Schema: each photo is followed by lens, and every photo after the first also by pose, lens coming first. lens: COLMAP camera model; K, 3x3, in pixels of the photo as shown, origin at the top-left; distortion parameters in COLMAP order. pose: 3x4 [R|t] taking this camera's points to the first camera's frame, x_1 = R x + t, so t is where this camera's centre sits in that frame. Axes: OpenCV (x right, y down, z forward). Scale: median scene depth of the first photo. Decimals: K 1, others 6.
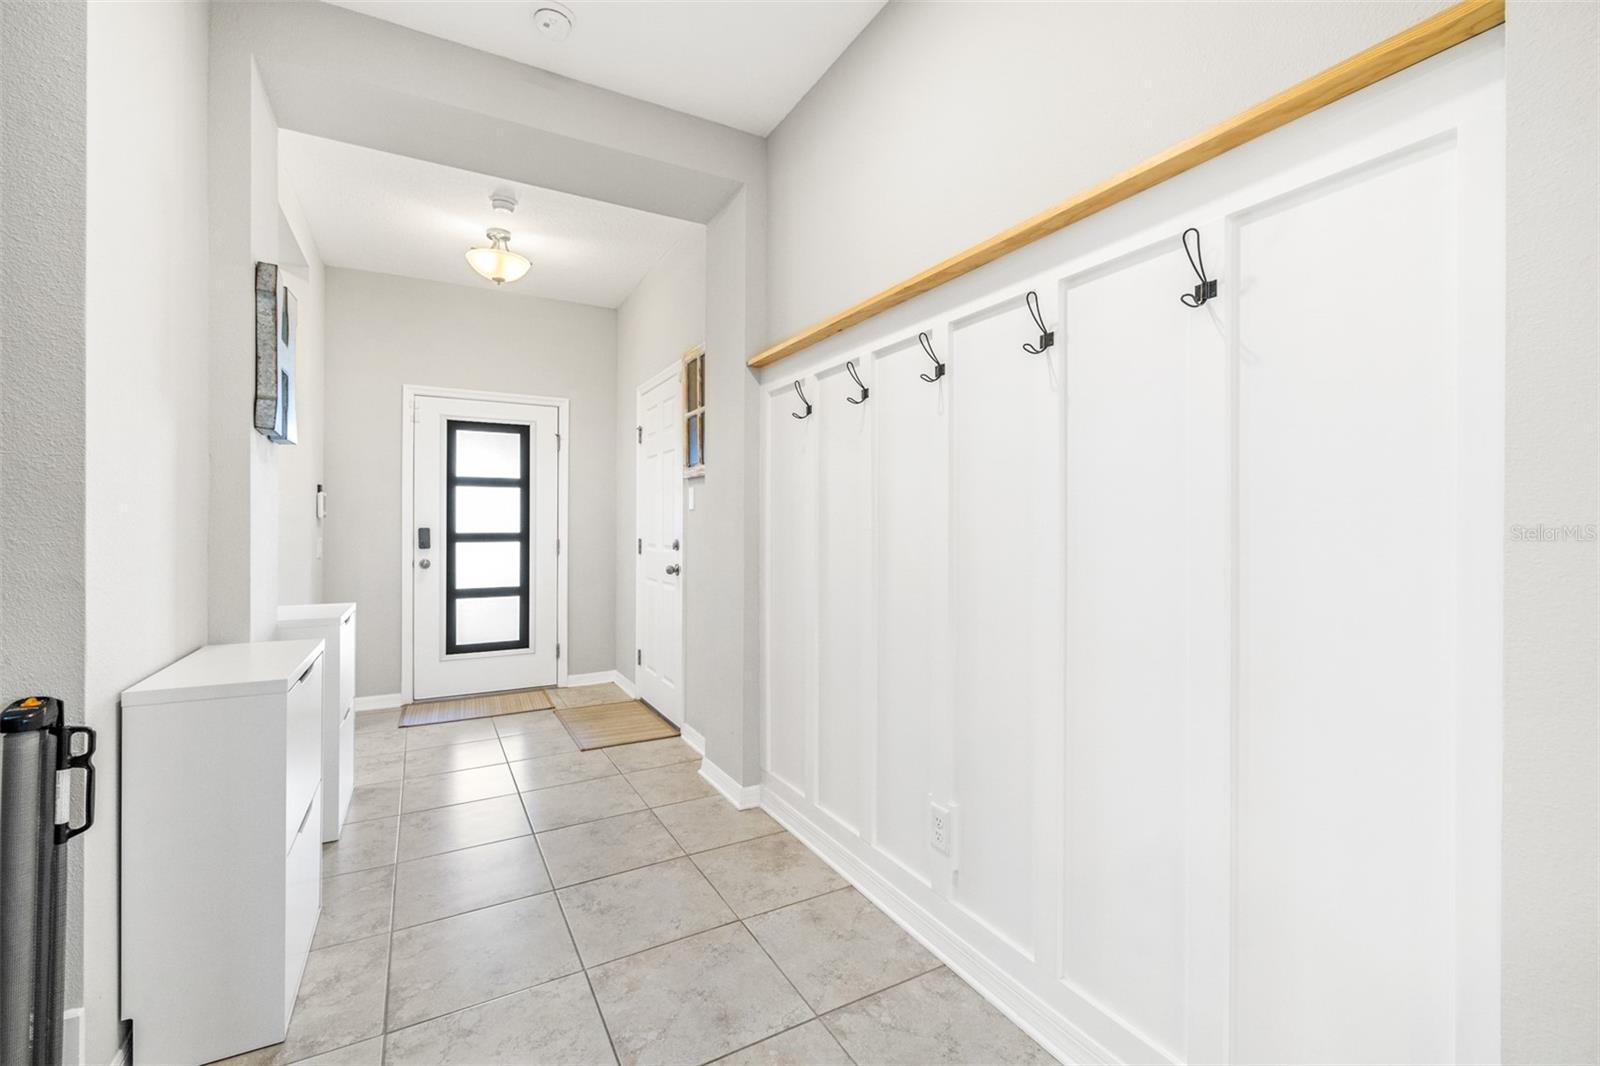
lens RADIAL K [[675.4, 0, 795.4], [0, 675.4, 527.0], [0, 0, 1]] dist [0.000673, -0.000111]
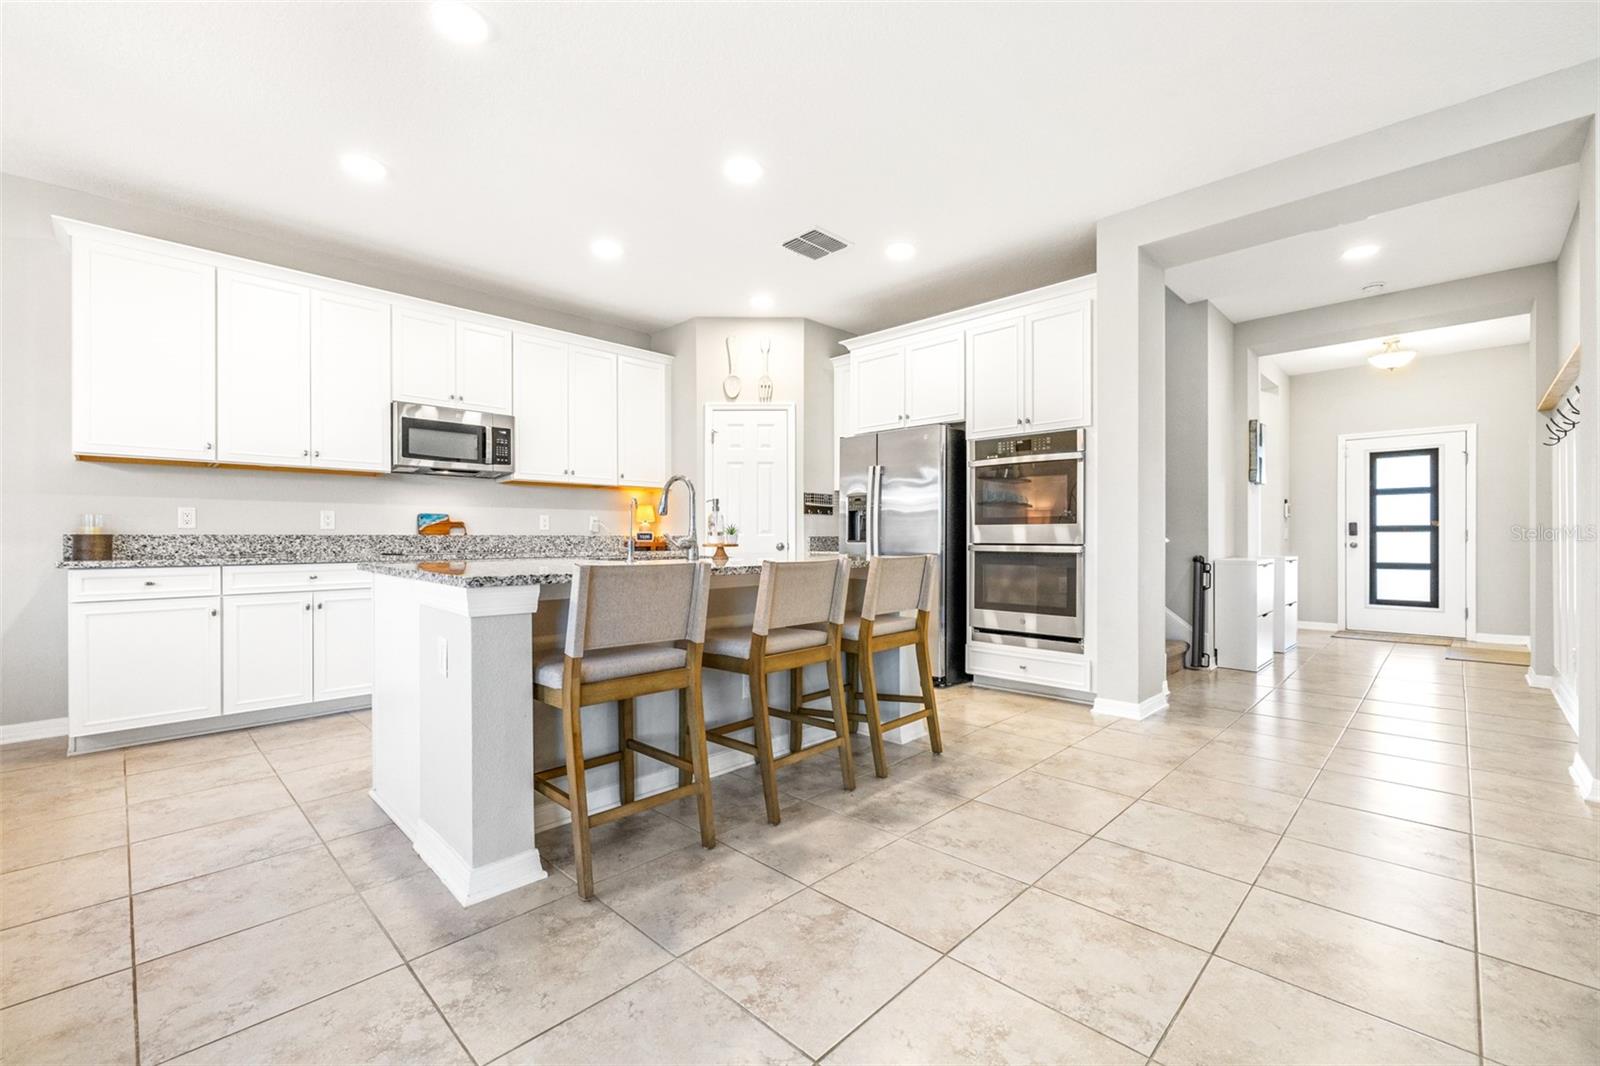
lens RADIAL K [[671.9, 0, 799.0], [0, 671.9, 537.1], [0, 0, 1]] dist [0.000235, -0.000074]
pose [[0.286568, -0.002606, -0.958056, 0.584940], [-0.001345, 0.999994, -0.003122, 0.041506], [0.958059, 0.002184, 0.286563, -0.694951]]
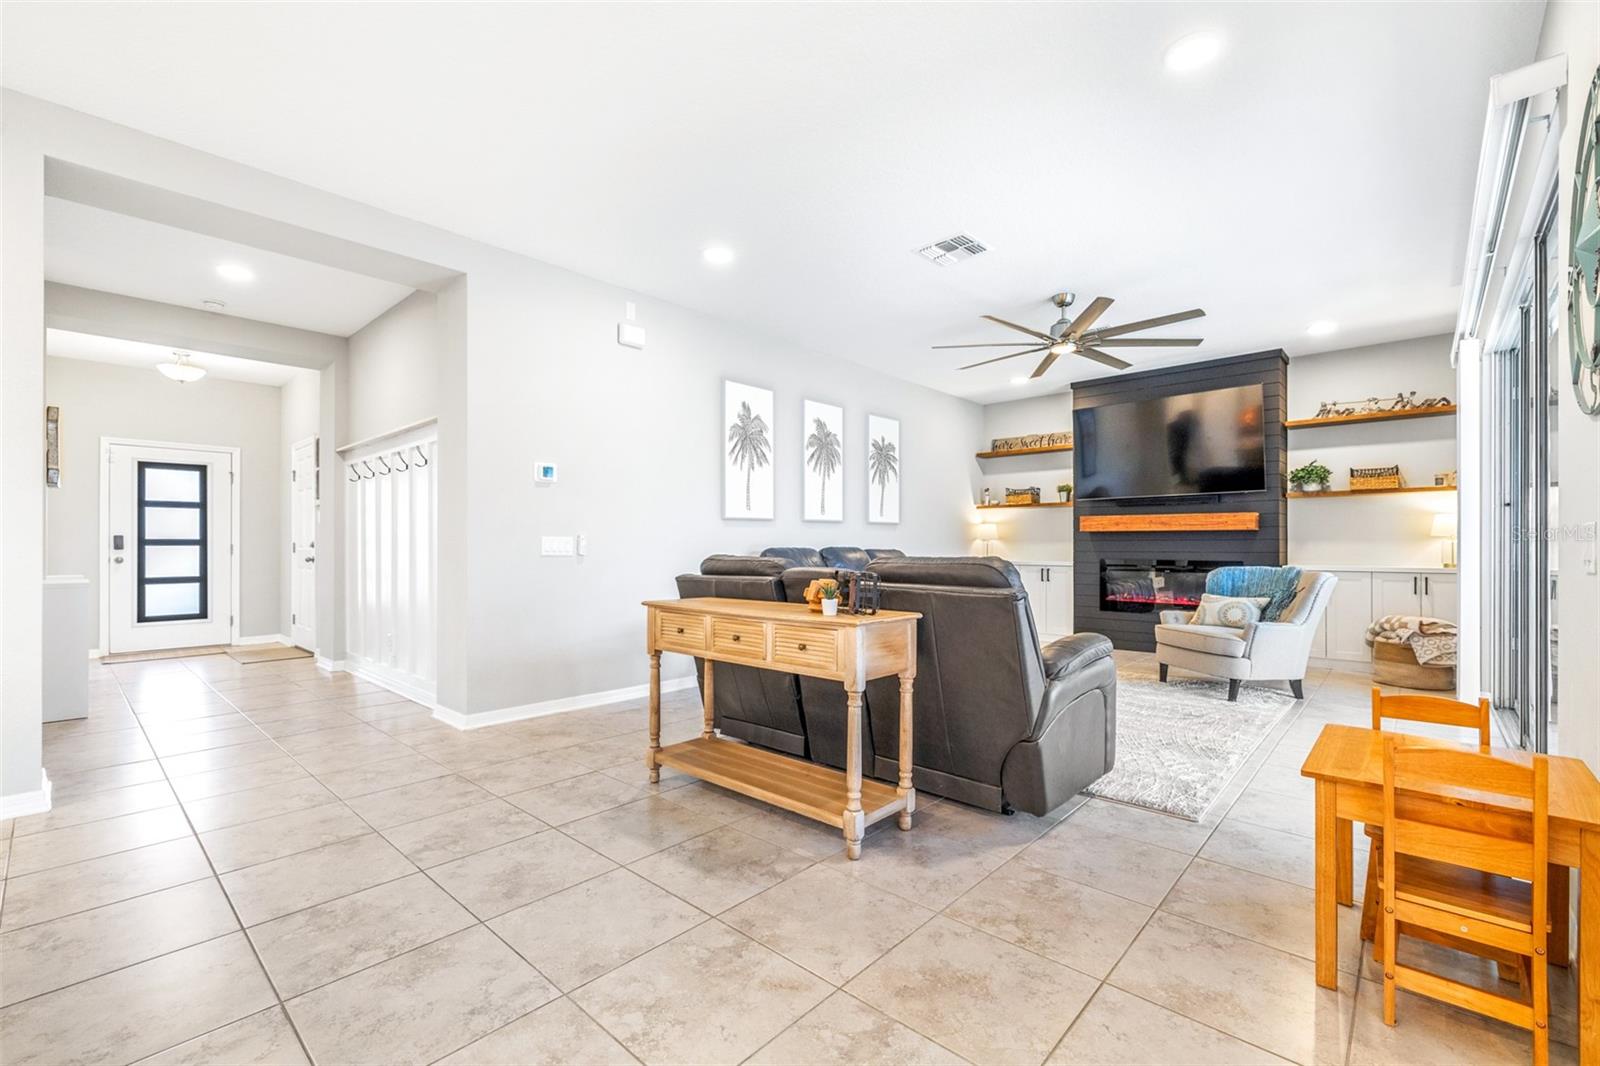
lens RADIAL K [[681.8, 0, 794.6], [0, 681.8, 547.4], [0, 0, 1]] dist [-0.000146, 0.000010]
pose [[0.947923, -0.001921, 0.318494, 0.356640], [0.002334, 0.999997, -0.000916, 0.031498], [-0.318492, 0.001611, 0.947924, -0.840336]]
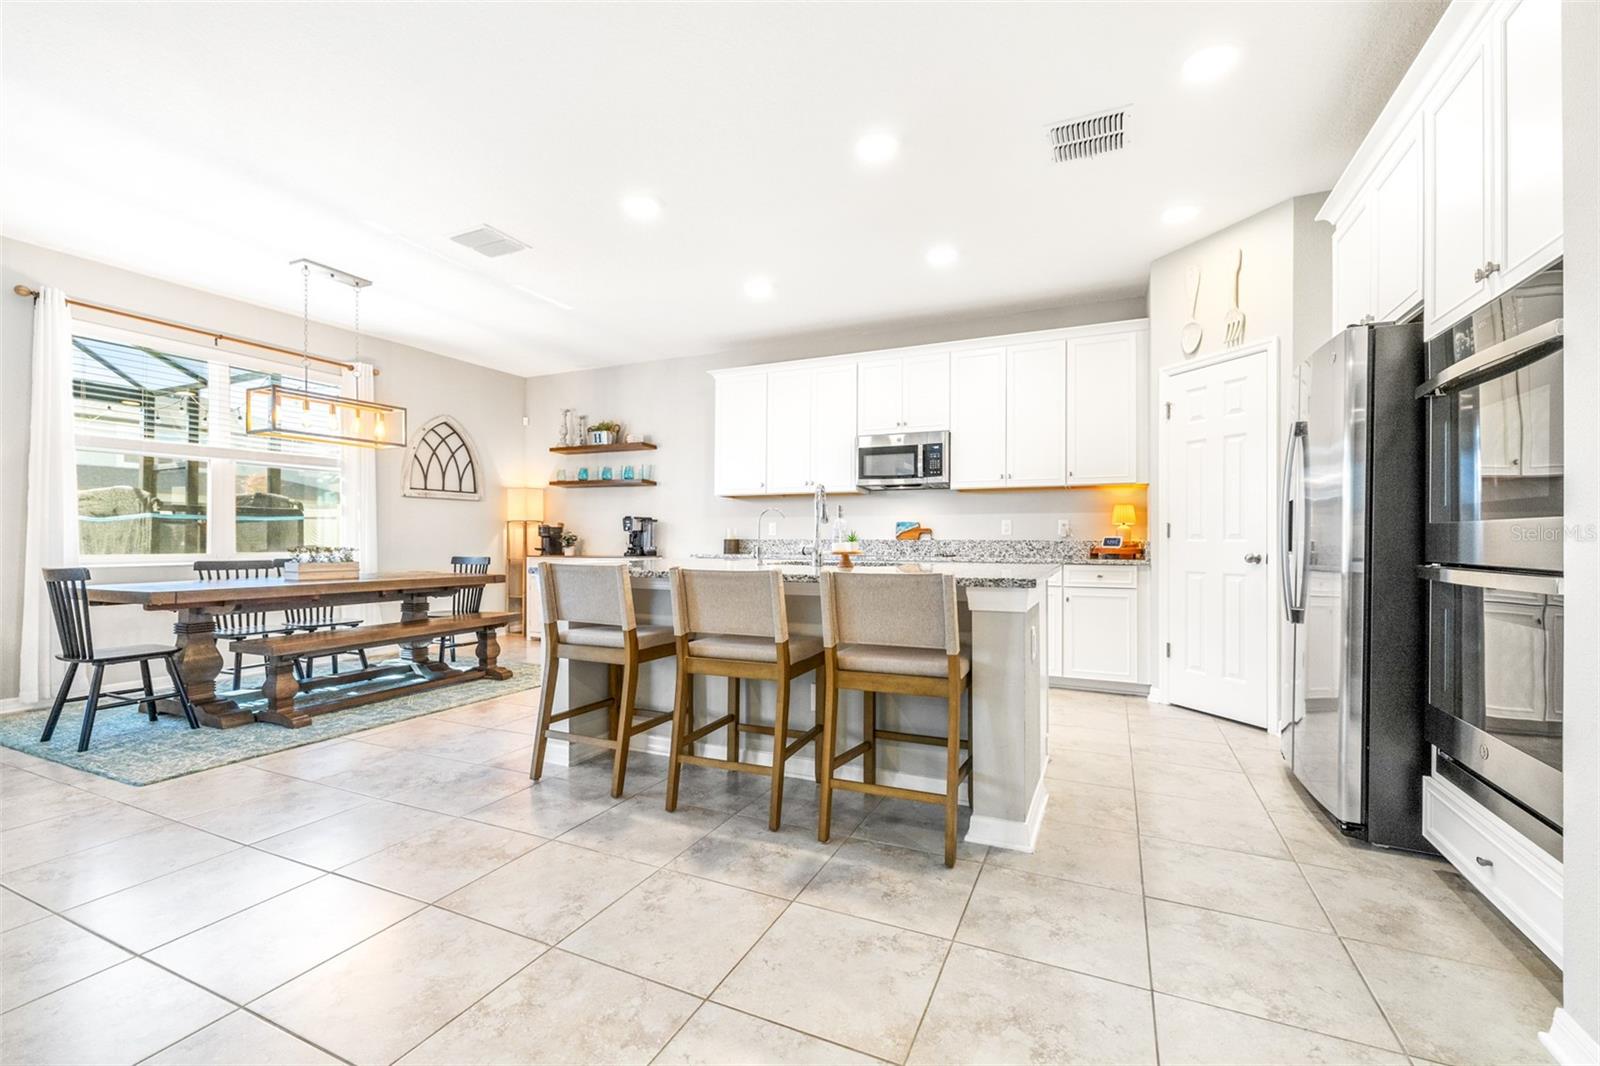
lens RADIAL K [[676.6, 0, 800.0], [0, 676.6, 536.6], [0, 0, 1]] dist [0.000625, -0.000112]
pose [[-0.805967, -0.004357, -0.591944, 0.333376], [-0.004785, 0.999988, -0.000846, 0.032043], [0.591941, 0.002151, -0.805979, -0.049888]]
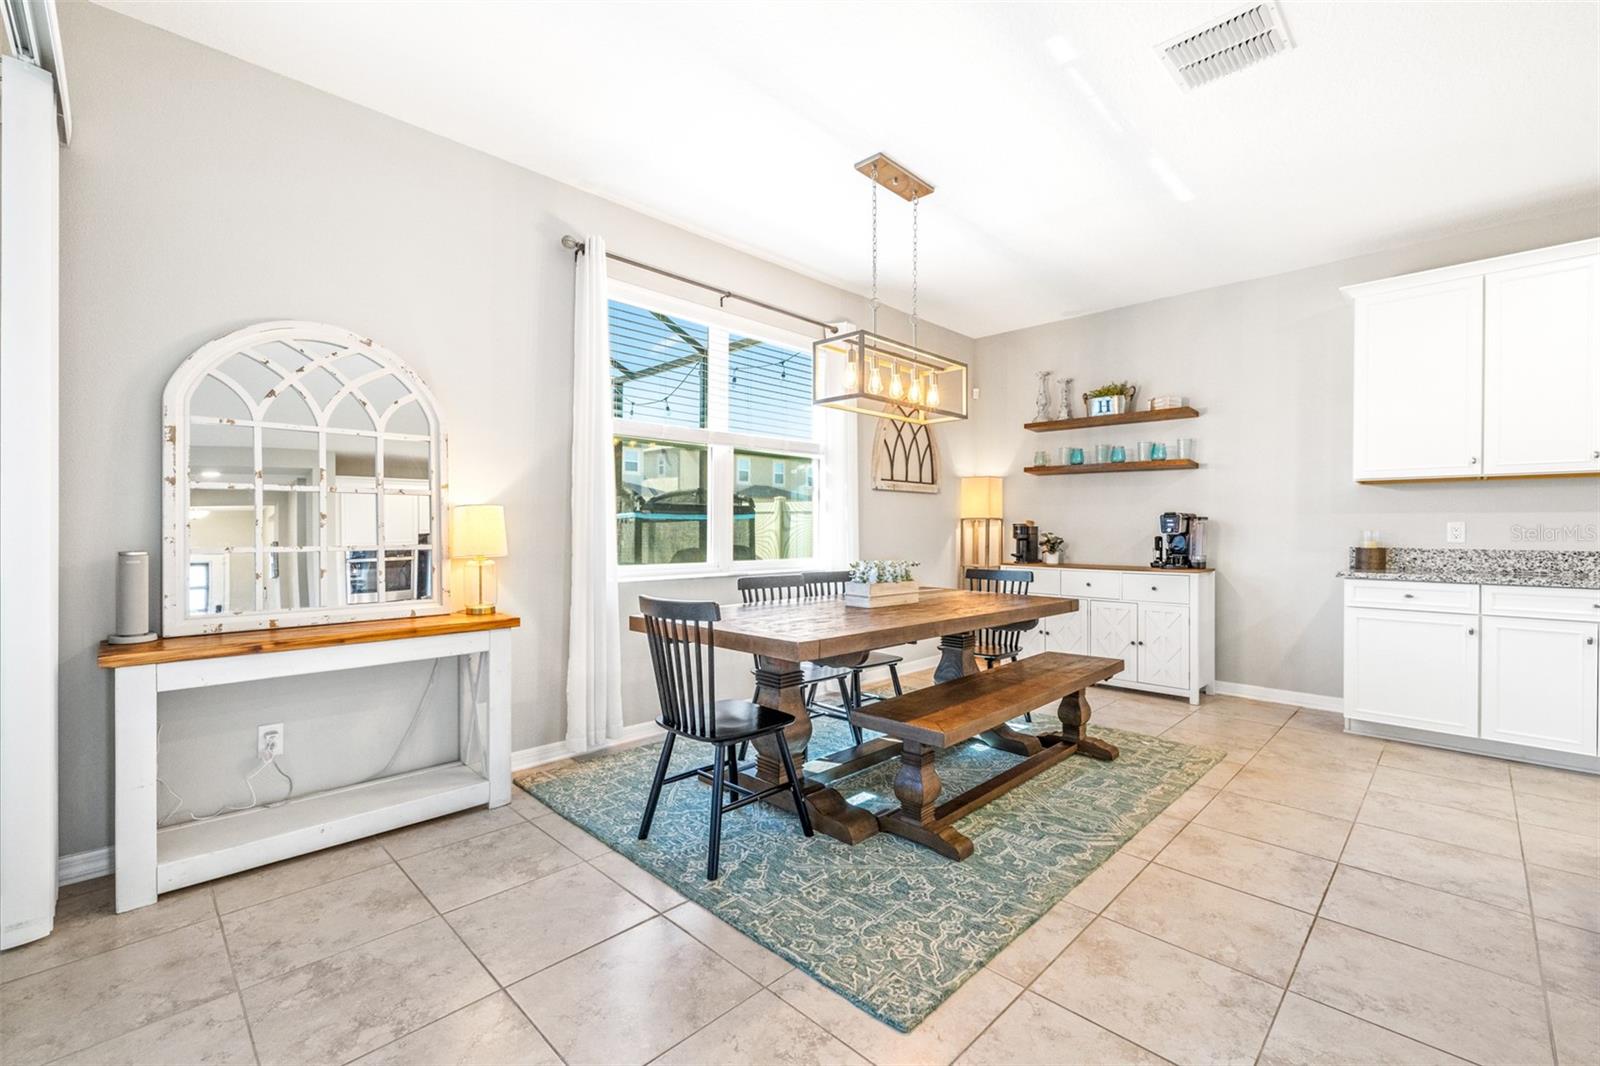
lens RADIAL K [[677.9, 0, 801.8], [0, 677.9, 530.5], [0, 0, 1]] dist [0.000619, -0.000493]
pose [[-0.958859, -0.004793, -0.283843, 0.595979], [-0.006957, 0.999954, 0.006618, 0.013834], [0.283798, 0.008320, -0.958848, -0.601435]]
